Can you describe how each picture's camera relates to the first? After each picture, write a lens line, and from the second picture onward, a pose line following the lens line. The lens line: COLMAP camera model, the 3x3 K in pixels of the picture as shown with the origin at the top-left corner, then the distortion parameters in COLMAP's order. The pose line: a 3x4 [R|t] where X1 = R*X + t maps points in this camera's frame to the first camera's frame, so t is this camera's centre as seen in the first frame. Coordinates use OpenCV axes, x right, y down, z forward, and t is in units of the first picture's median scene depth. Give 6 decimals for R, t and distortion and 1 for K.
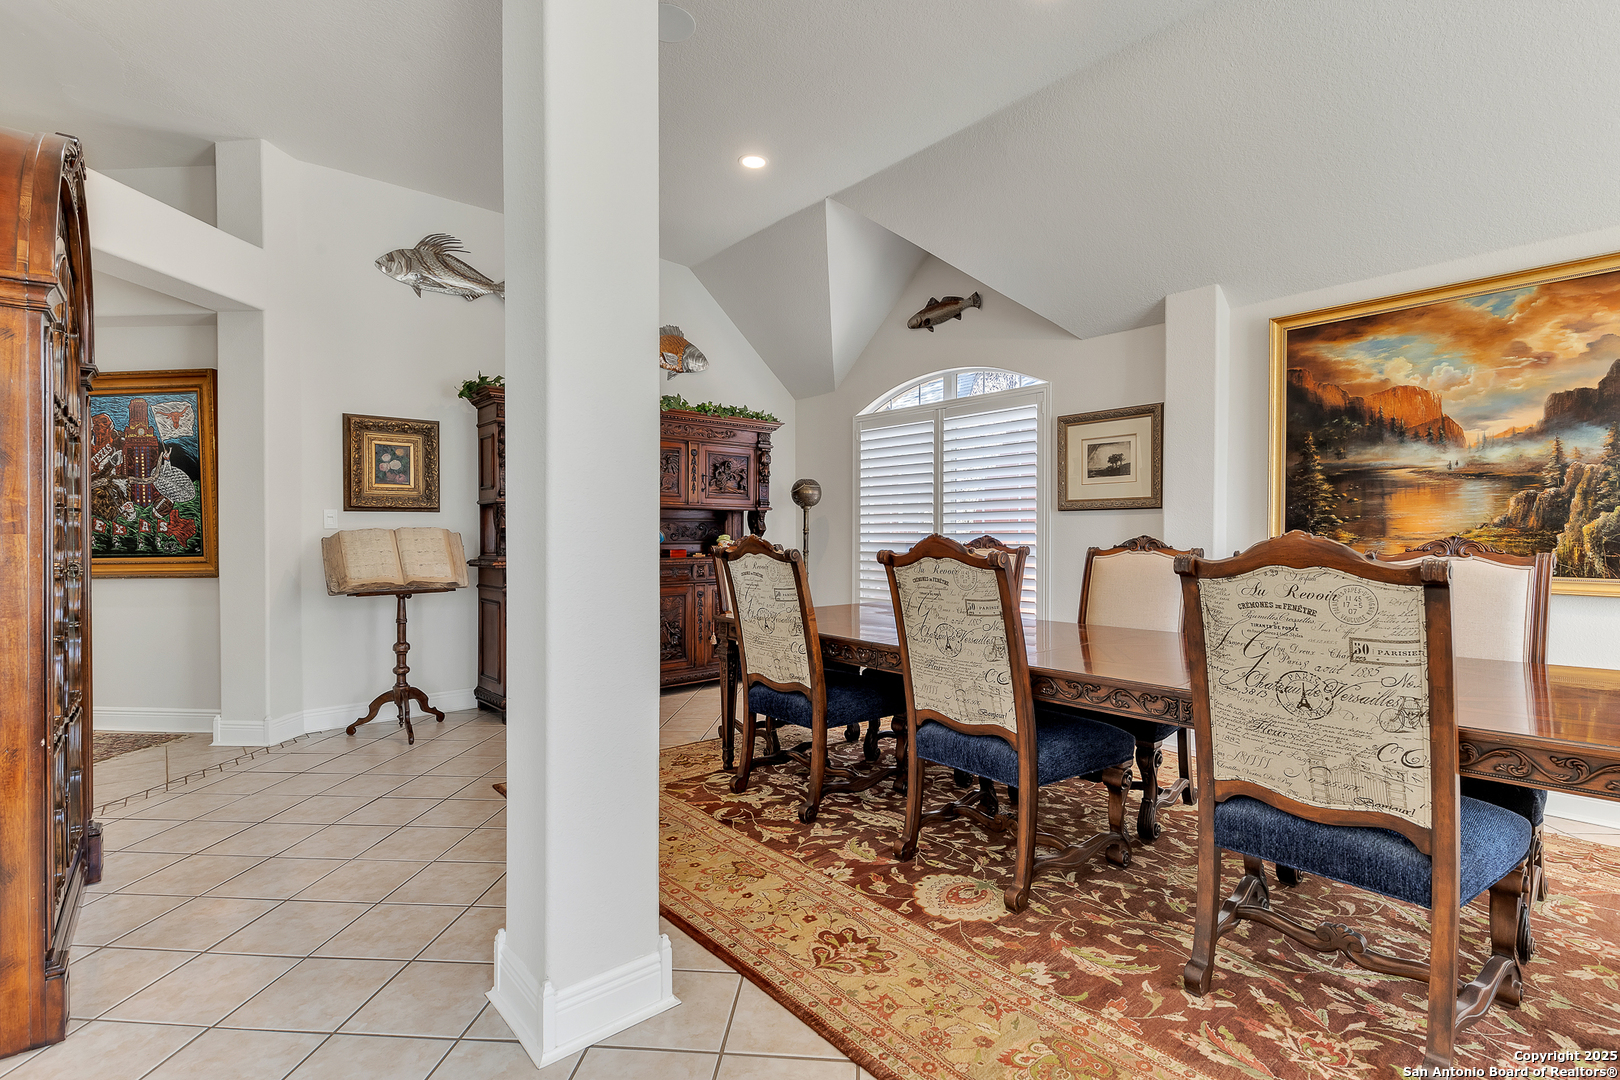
lens RADIAL K [[759.3, 0, 802.8], [0, 759.3, 550.0], [0, 0, 1]] dist [-0.000531, -0.000911]
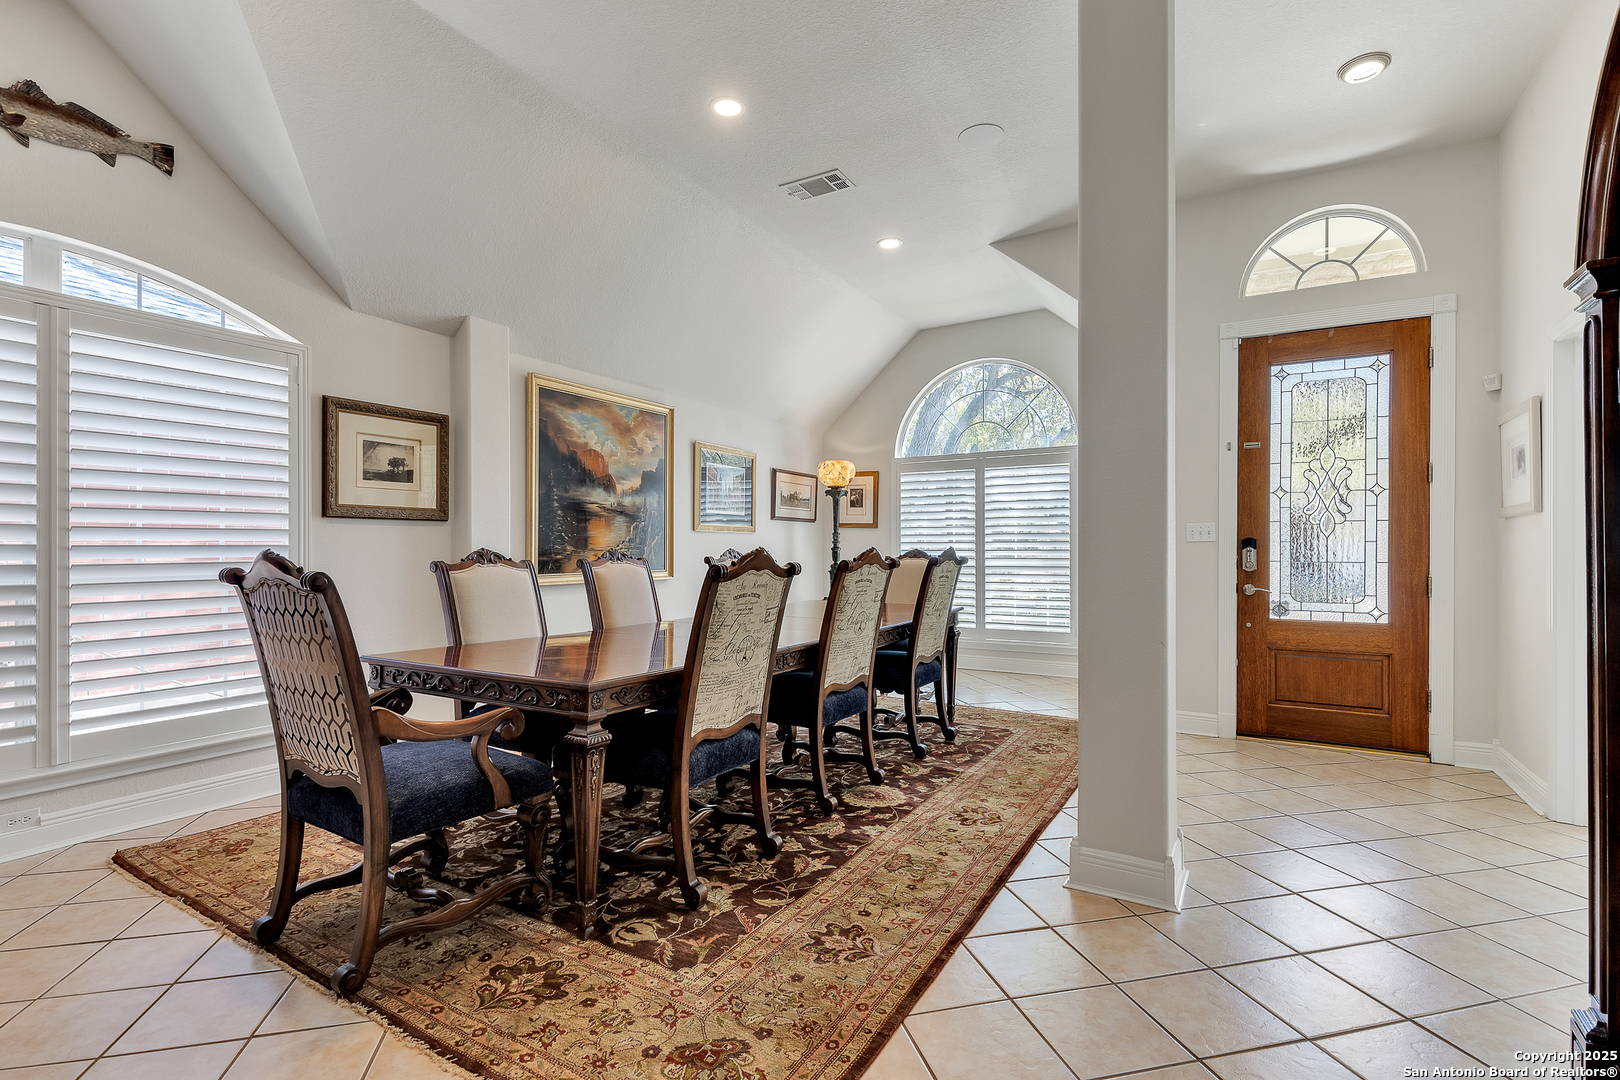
lens RADIAL K [[759.3, 0, 802.8], [0, 759.3, 550.0], [0, 0, 1]] dist [-0.000531, -0.000911]
pose [[-0.329077, -0.003778, 0.944295, -0.830338], [0.017153, 0.999803, 0.009978, -0.024993], [-0.944147, 0.019481, -0.328948, 1.180772]]
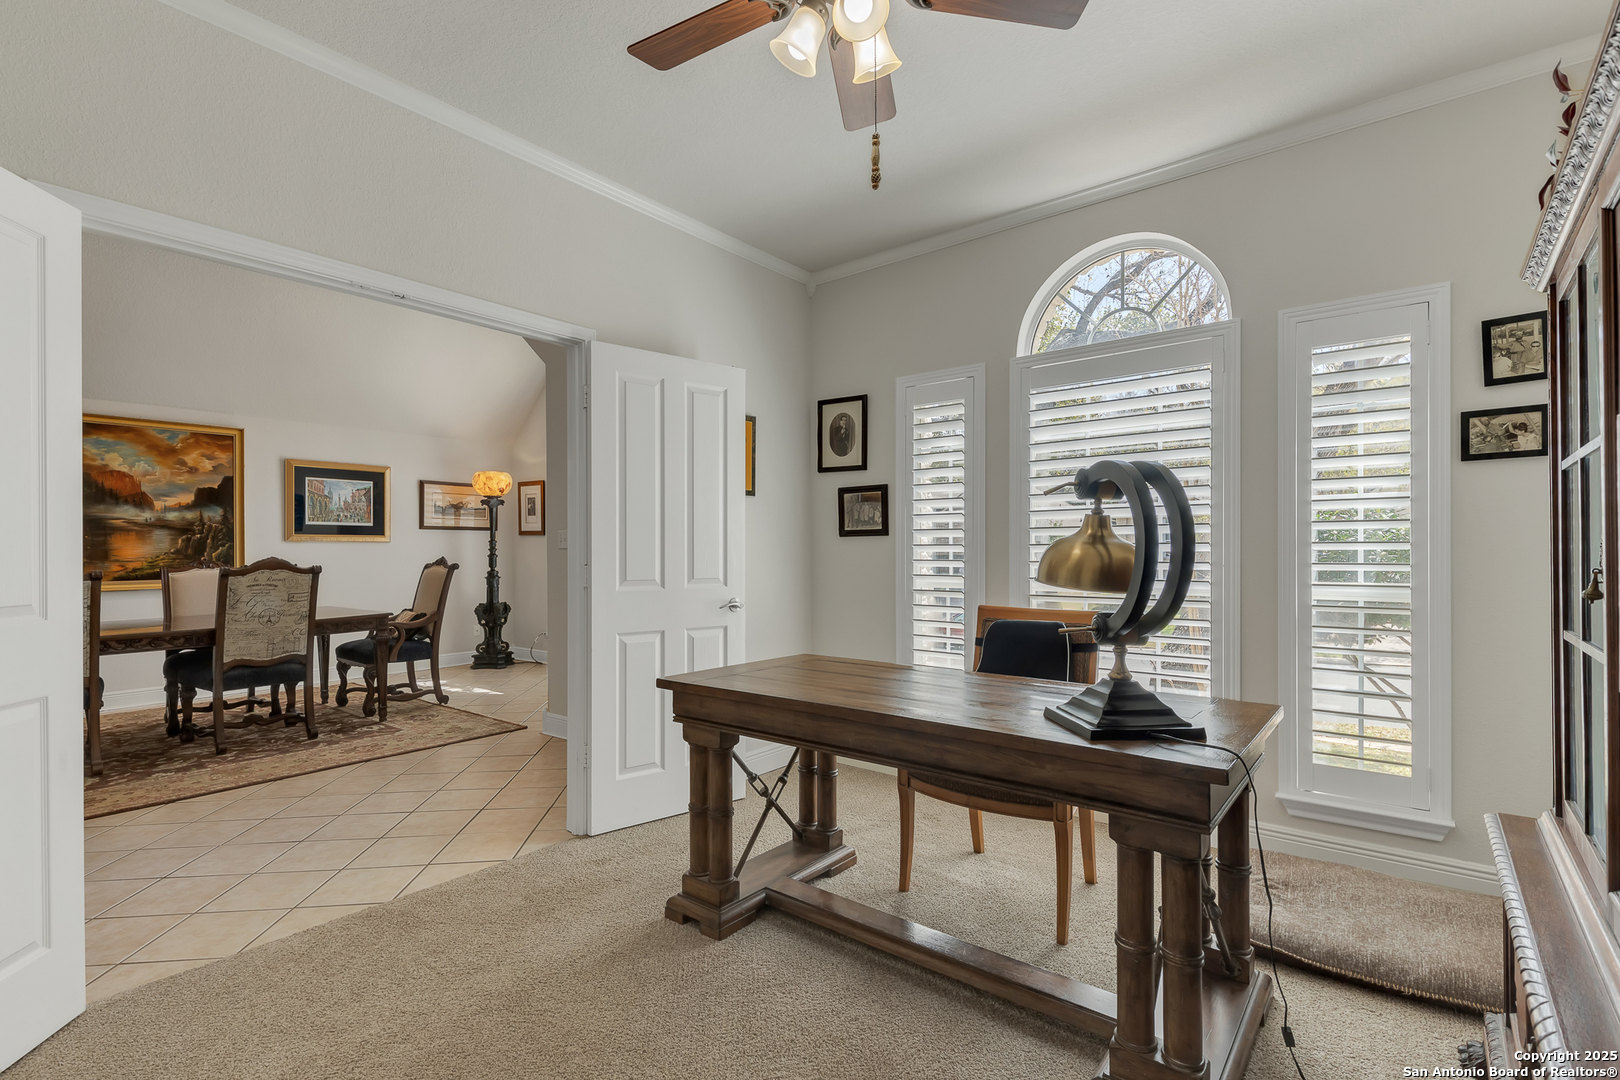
lens RADIAL K [[759.3, 0, 802.8], [0, 759.3, 550.0], [0, 0, 1]] dist [-0.000531, -0.000911]
pose [[-0.169854, 0.002013, 0.985467, -1.194661], [0.027999, 0.999604, 0.002784, -0.002437], [-0.985071, 0.028065, -0.169844, -0.218707]]
